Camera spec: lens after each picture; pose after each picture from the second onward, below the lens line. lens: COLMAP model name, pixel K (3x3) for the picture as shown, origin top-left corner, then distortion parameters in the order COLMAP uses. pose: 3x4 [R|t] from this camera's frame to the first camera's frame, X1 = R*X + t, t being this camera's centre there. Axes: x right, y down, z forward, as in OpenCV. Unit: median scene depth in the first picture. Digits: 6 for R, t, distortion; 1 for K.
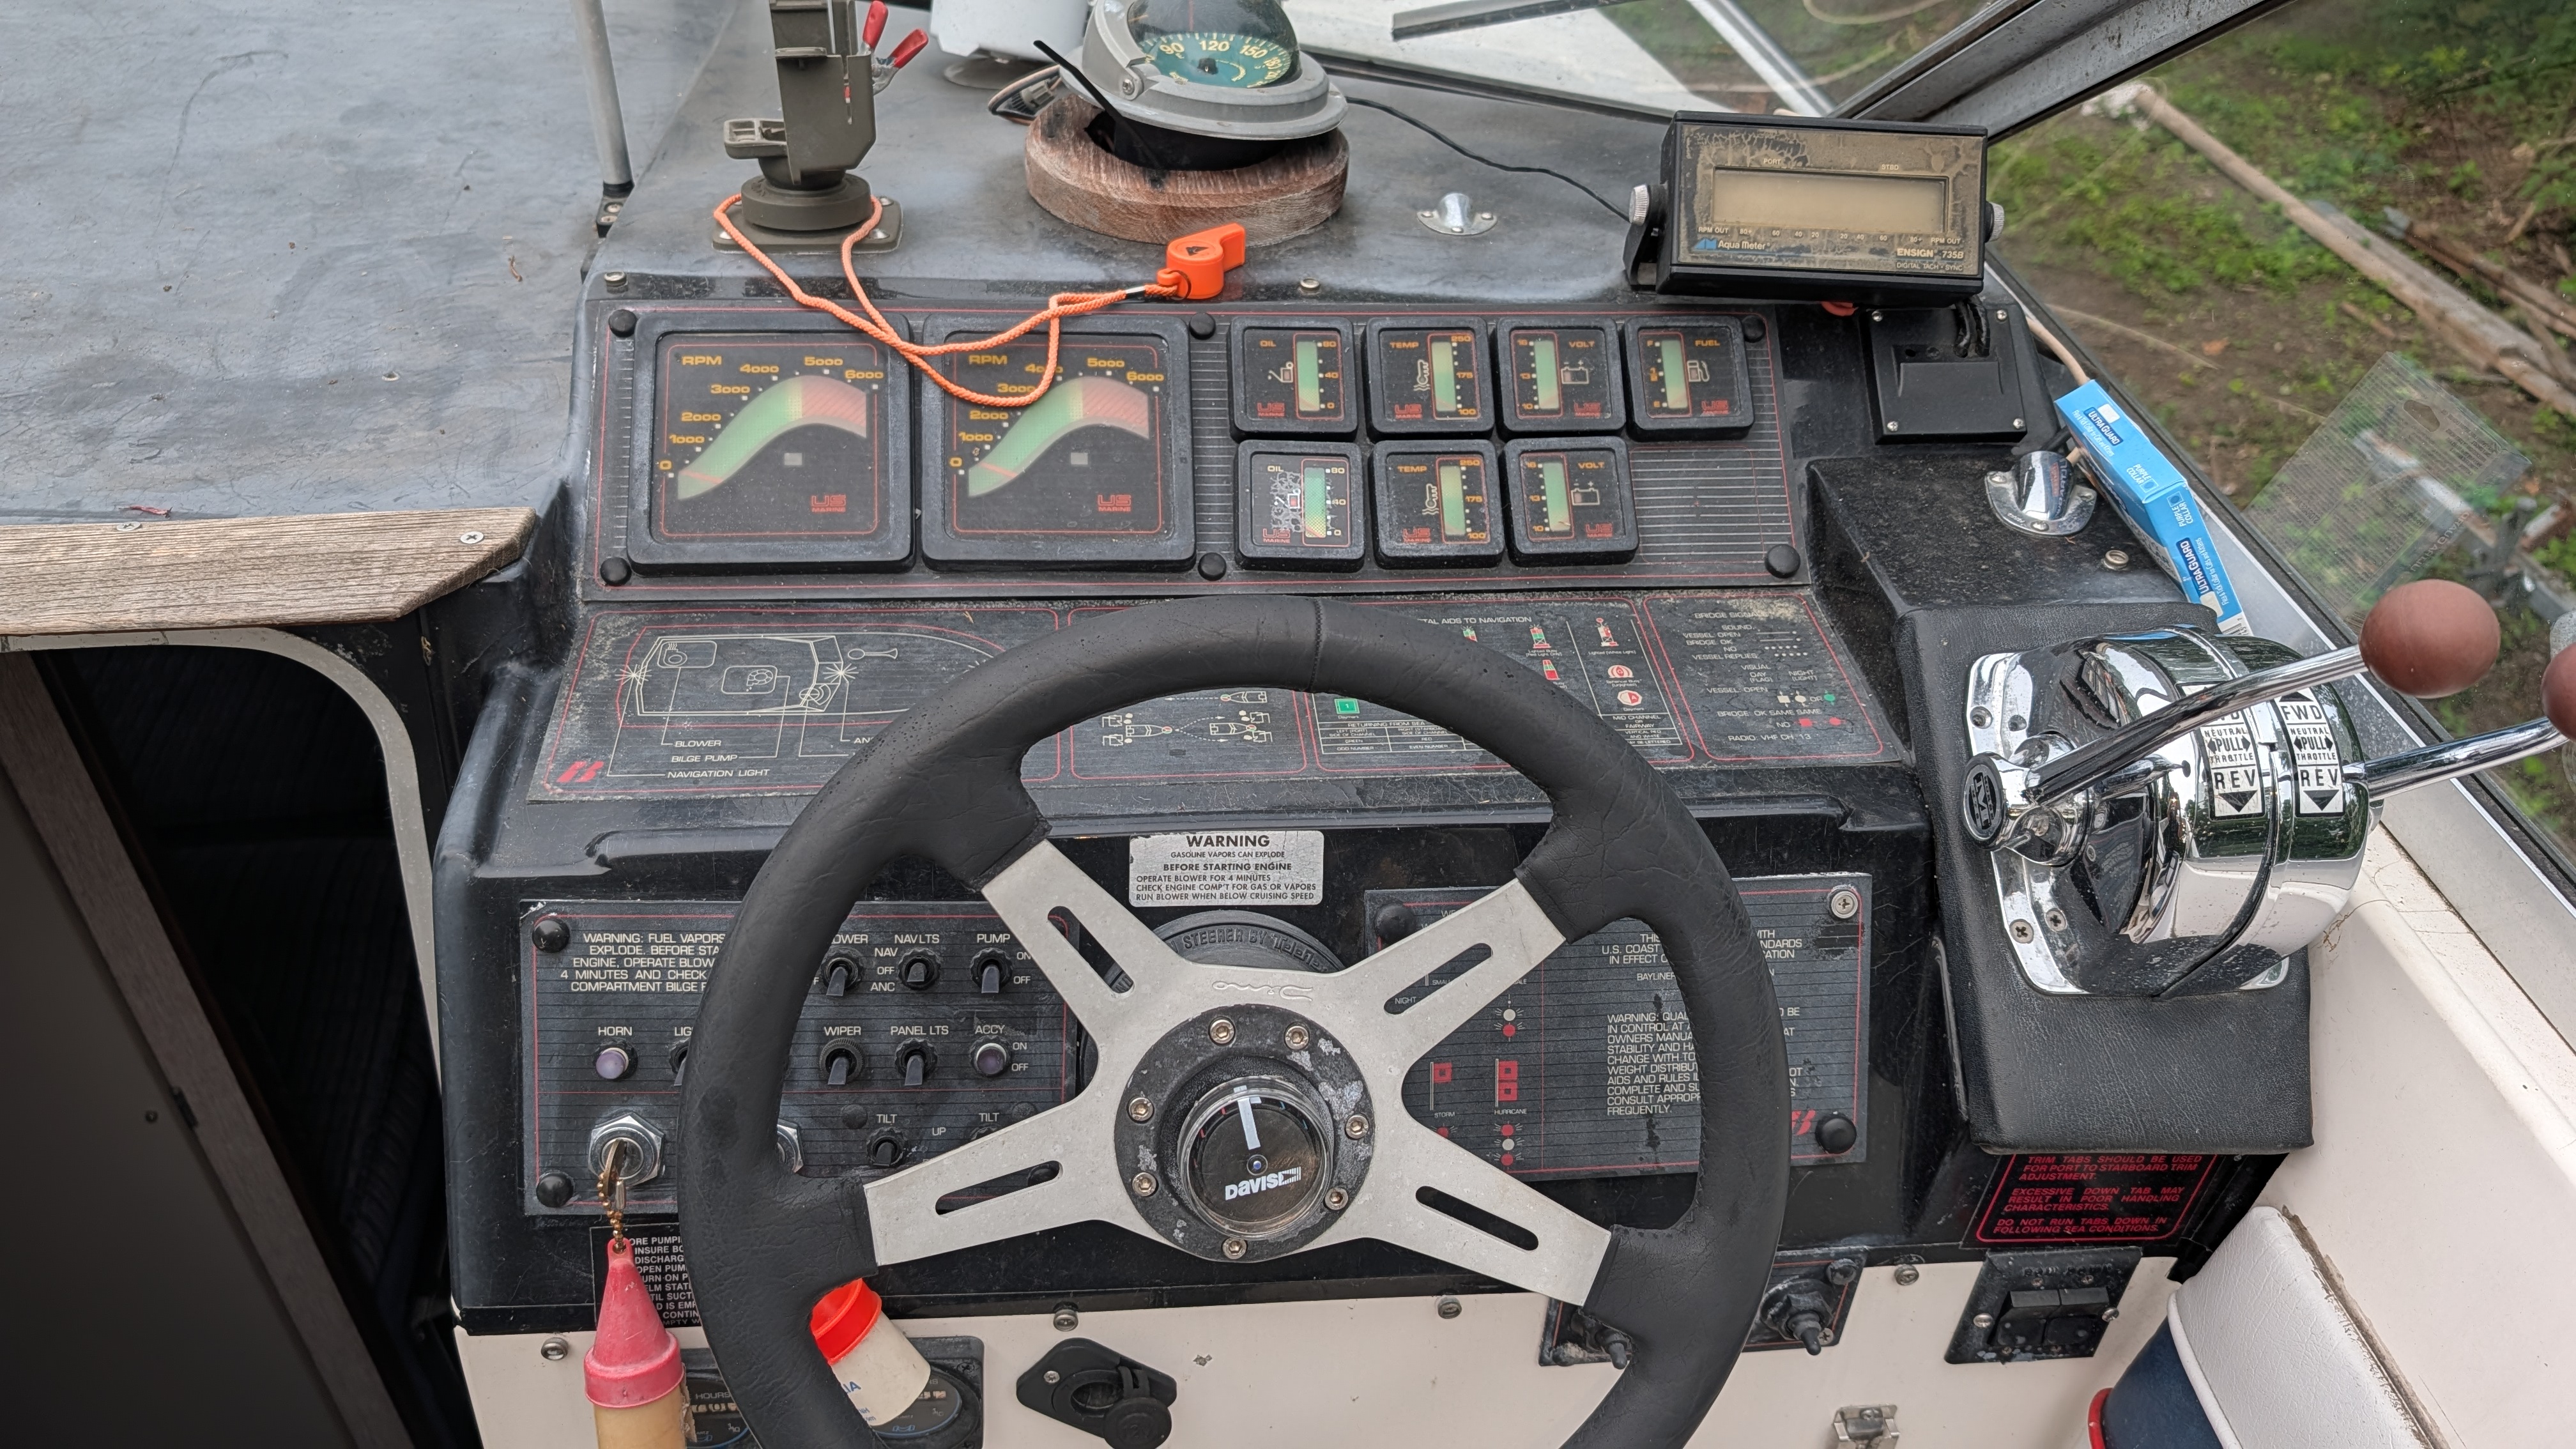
lens RADIAL K [[1875.1, 0, 1295.3], [0, 1875.1, 705.5], [0, 0, 1]] dist [0.025061, -0.025795]
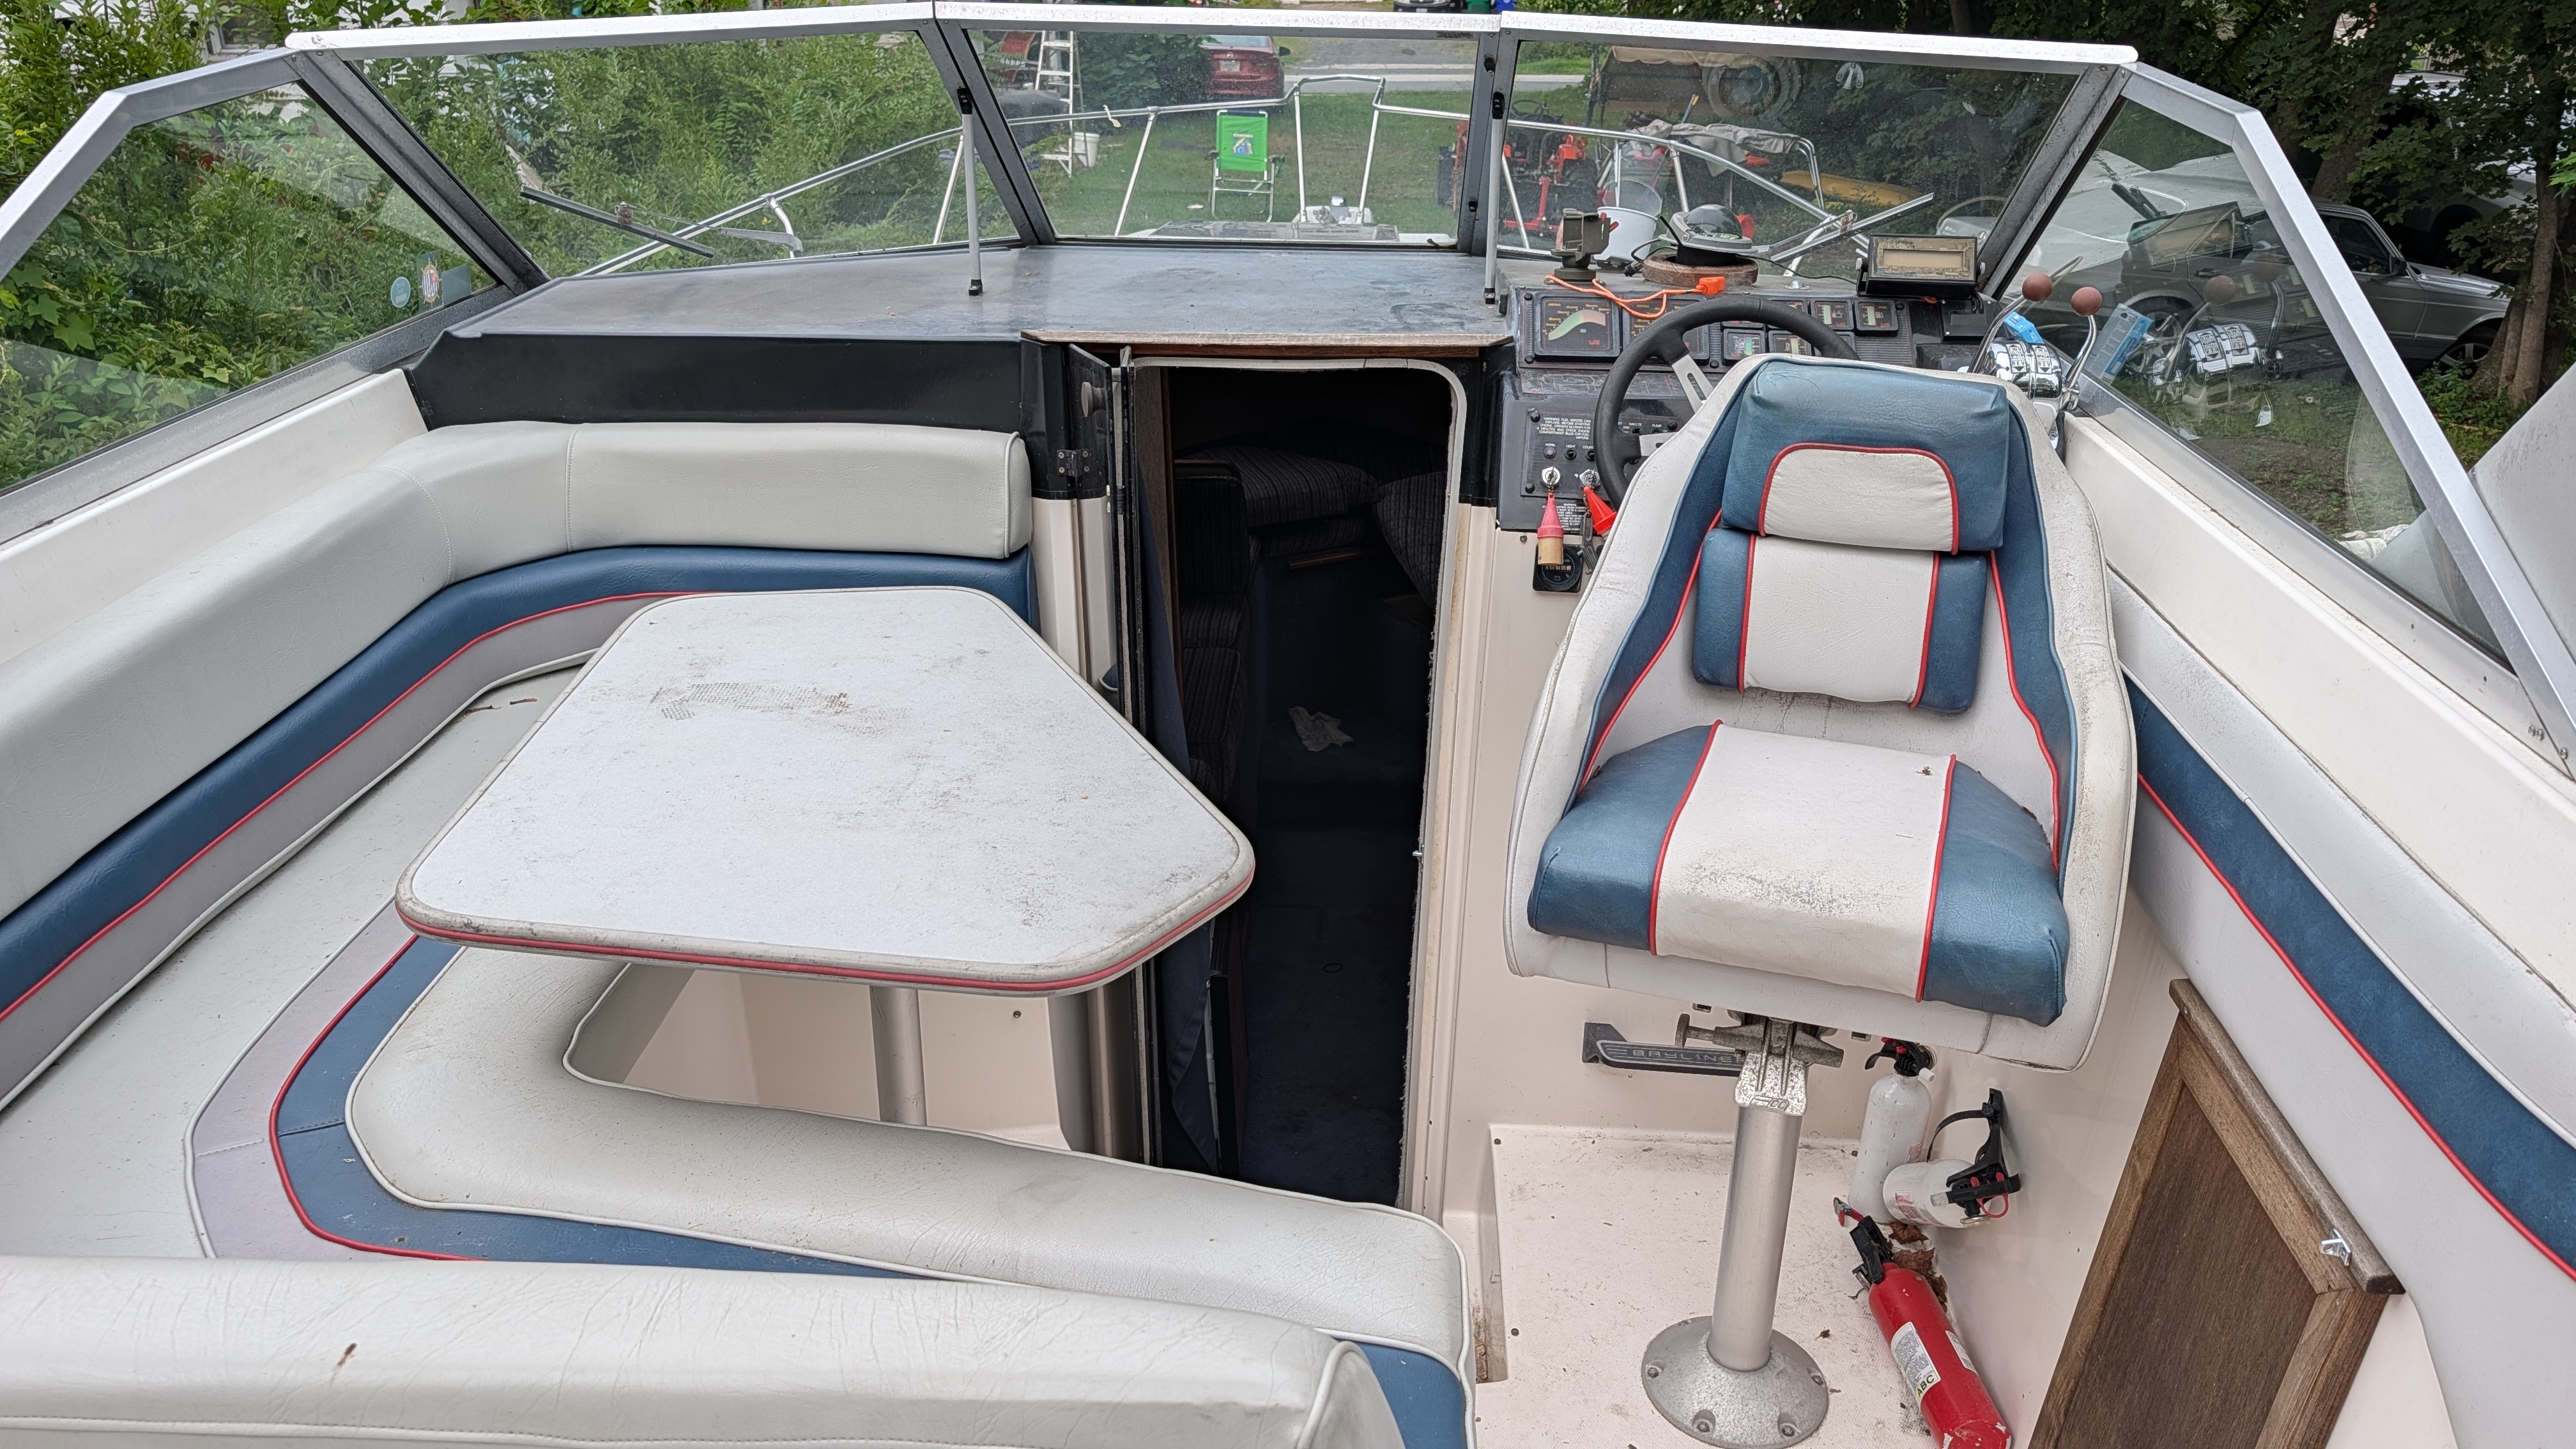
lens RADIAL K [[1875.1, 0, 1290.8], [0, 1875.1, 744.9], [0, 0, 1]] dist [0.025061, -0.025795]
pose [[0.983268, 0.033820, -0.178999, -0.148446], [-0.076622, 0.968249, -0.237956, 1.269898], [0.165268, 0.247690, 0.954639, -1.847442]]
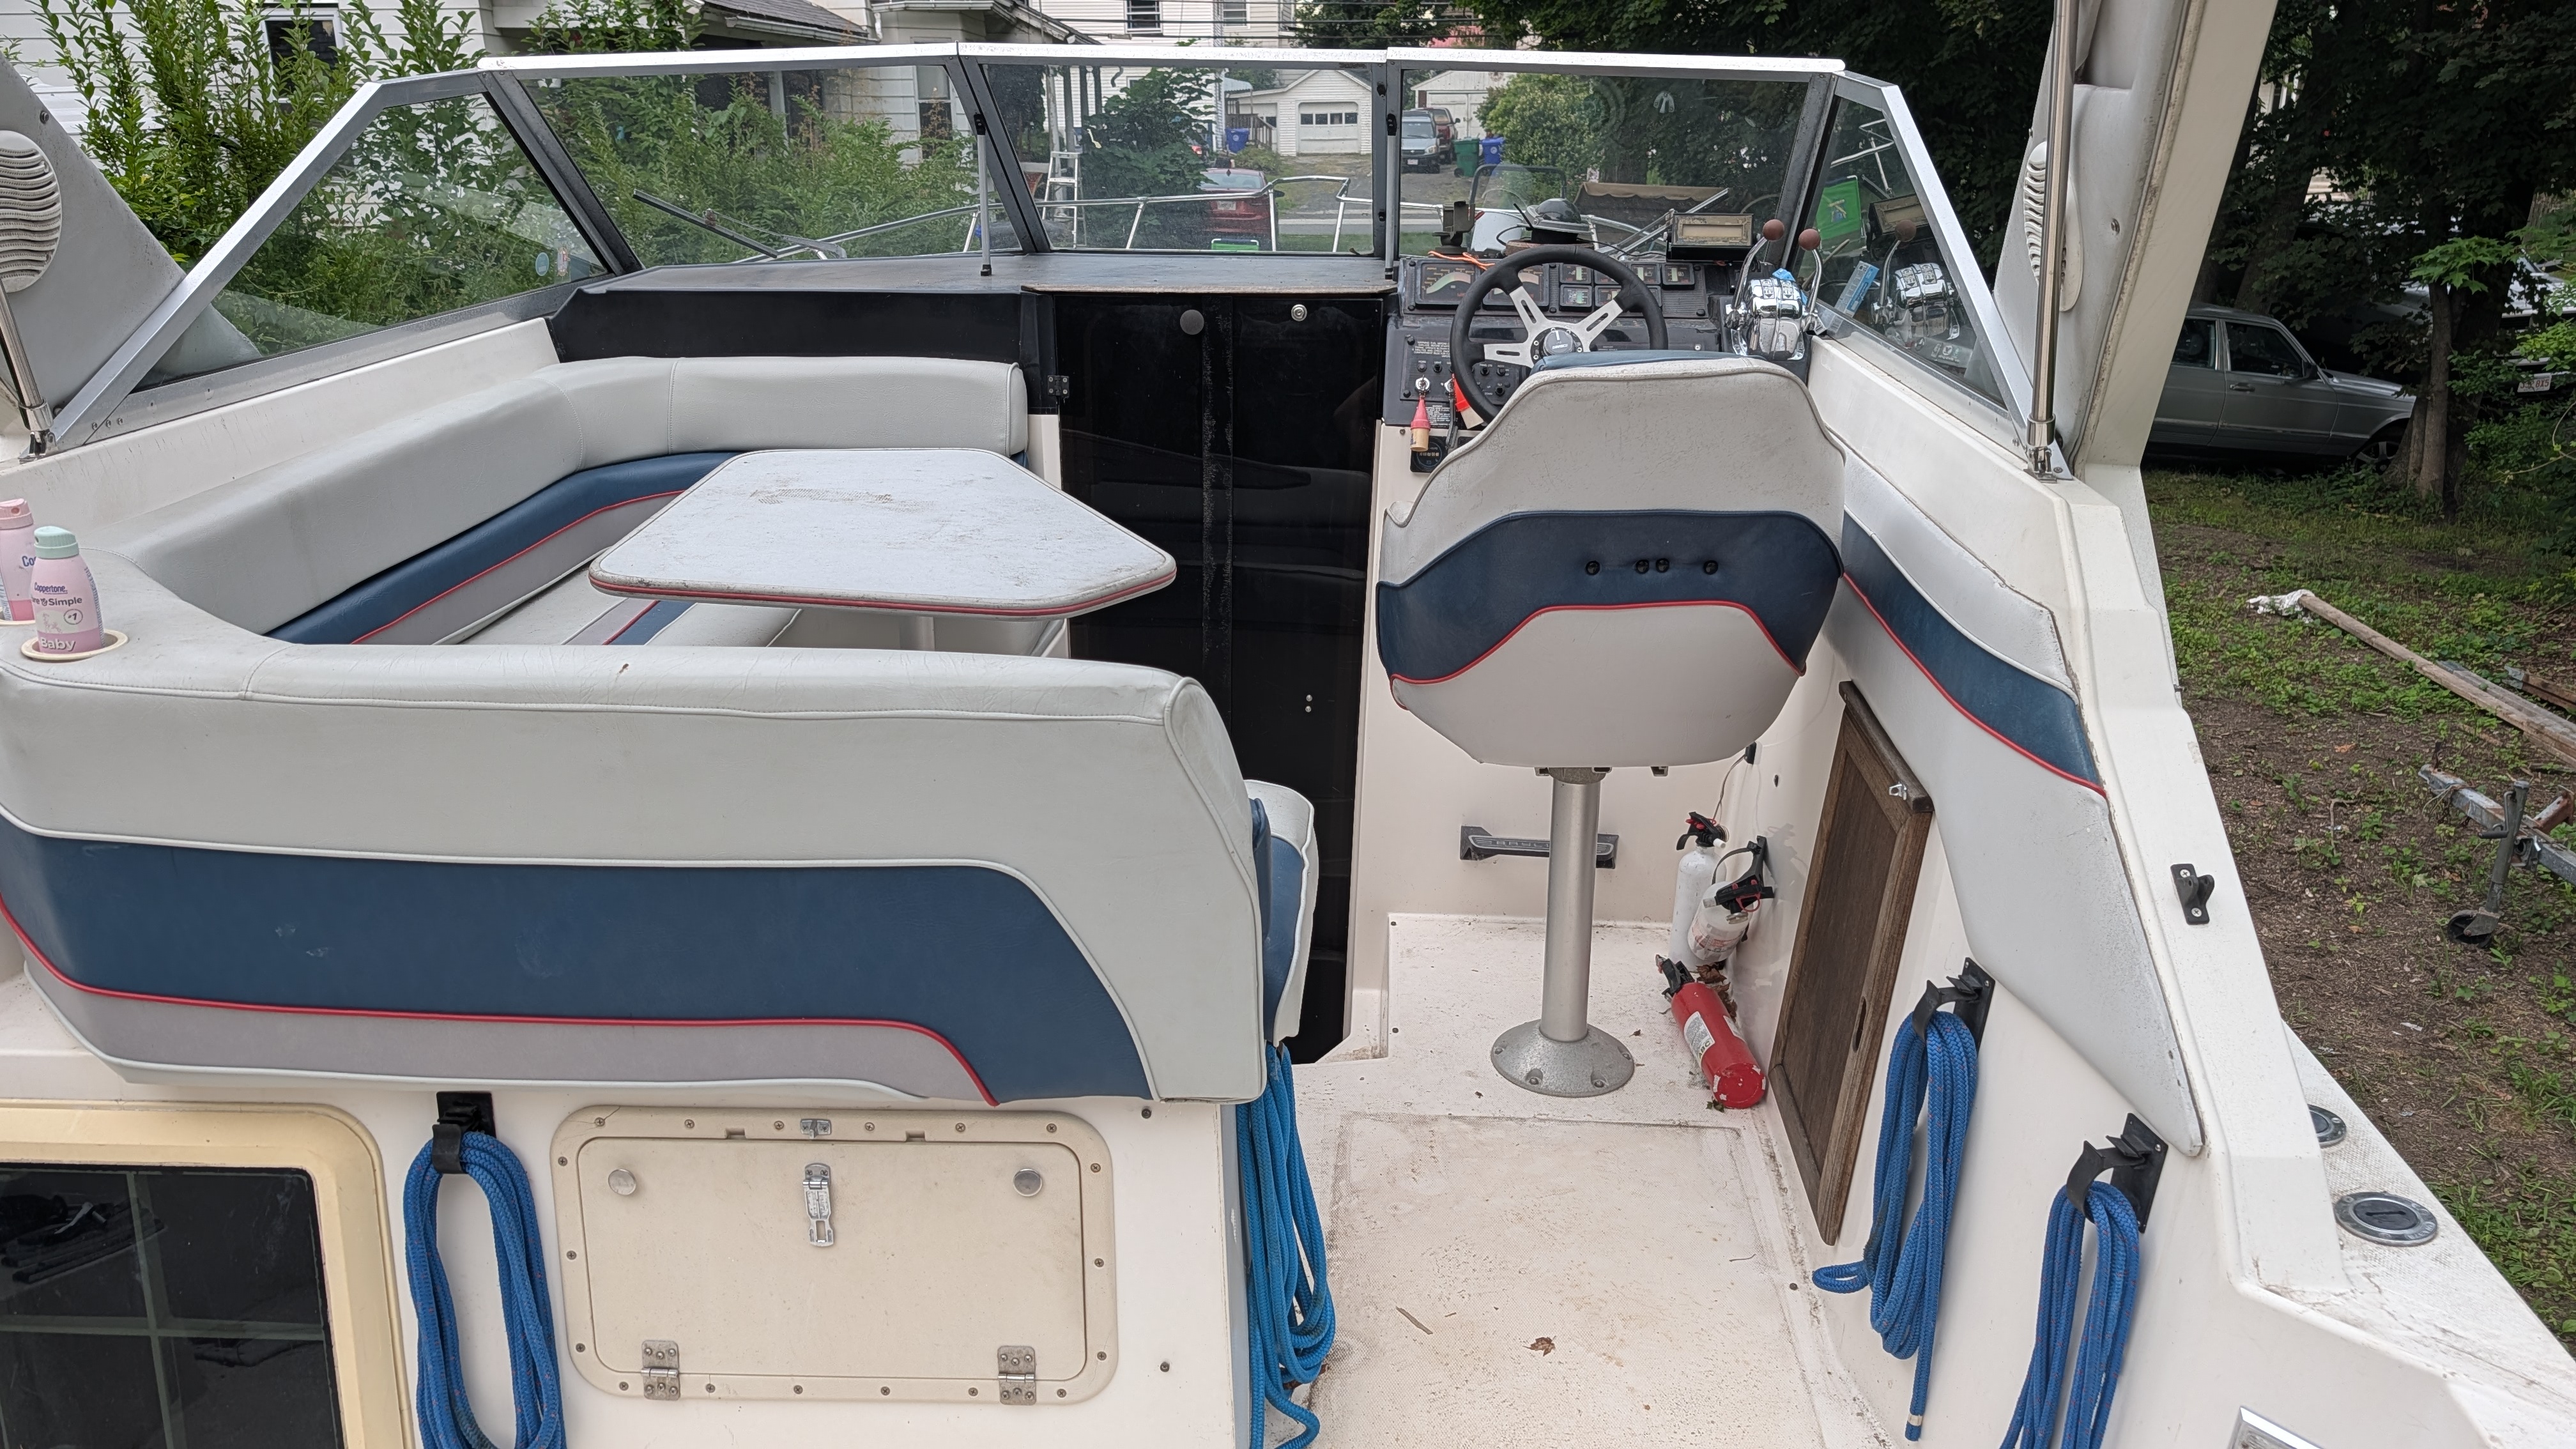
lens RADIAL K [[1875.1, 0, 1282.8], [0, 1875.1, 712.9], [0, 0, 1]] dist [0.025061, -0.025795]
pose [[0.982418, 0.017086, -0.185911, 0.143534], [-0.077746, 0.942792, -0.324190, 2.005265], [0.169736, 0.332943, 0.927544, -2.450562]]
